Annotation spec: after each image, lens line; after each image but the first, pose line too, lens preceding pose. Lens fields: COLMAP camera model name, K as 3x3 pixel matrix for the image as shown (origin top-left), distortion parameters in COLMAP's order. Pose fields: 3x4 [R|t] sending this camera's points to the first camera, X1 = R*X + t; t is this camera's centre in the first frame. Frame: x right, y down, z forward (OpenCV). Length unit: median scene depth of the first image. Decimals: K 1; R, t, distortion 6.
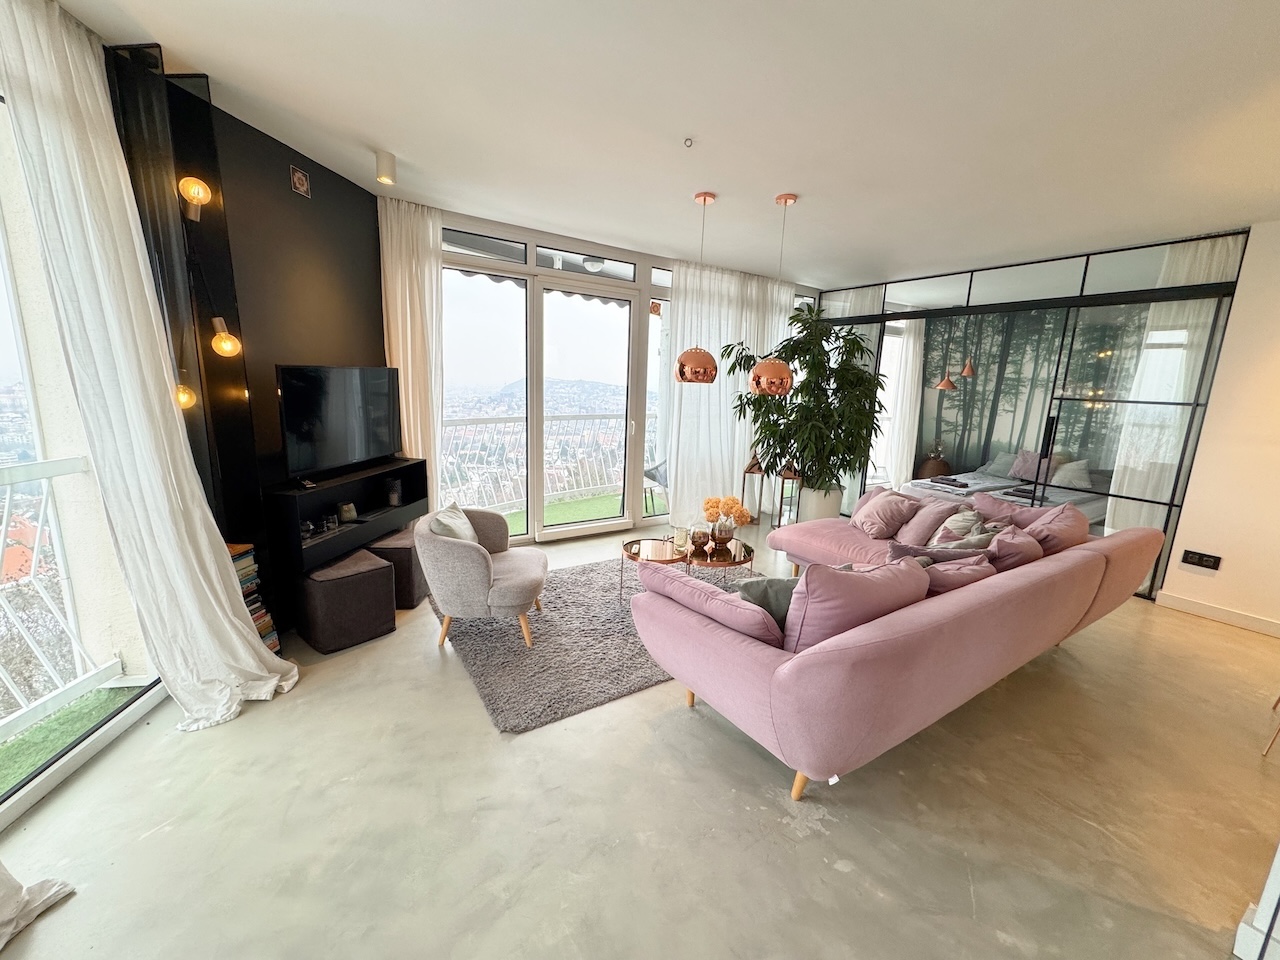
lens RADIAL K [[508.0, 0, 635.4], [0, 508.0, 481.1], [0, 0, 1]] dist [-0.002014, 0.000293]
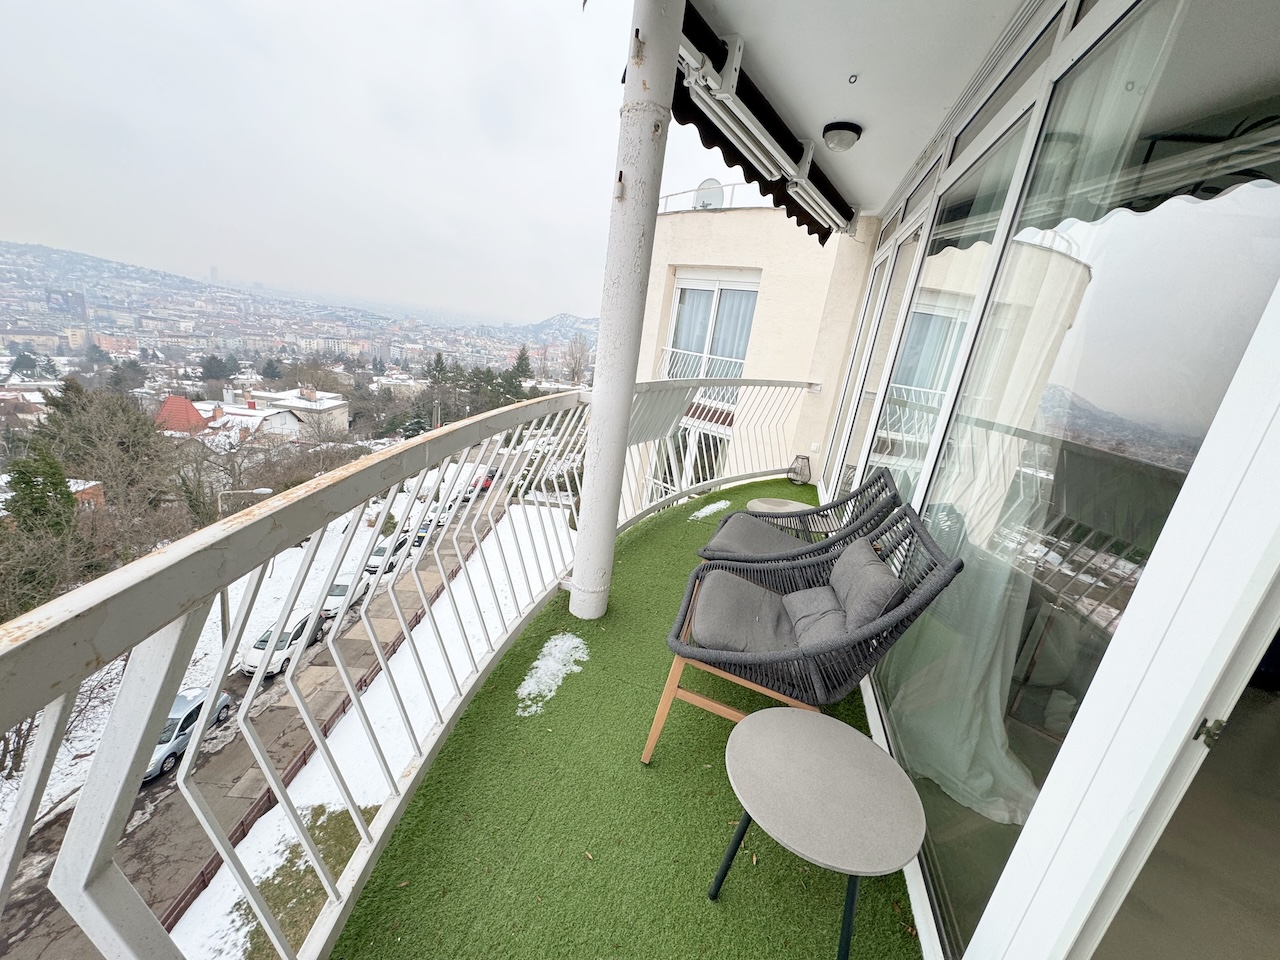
lens RADIAL K [[508.0, 0, 639.2], [0, 508.0, 480.0], [0, 0, 1]] dist [-0.002014, 0.000293]
pose [[0.745223, -0.123828, 0.655217, -0.092000], [0.018967, 0.986145, 0.164797, -0.066781], [-0.666545, -0.110383, 0.737247, 0.442007]]
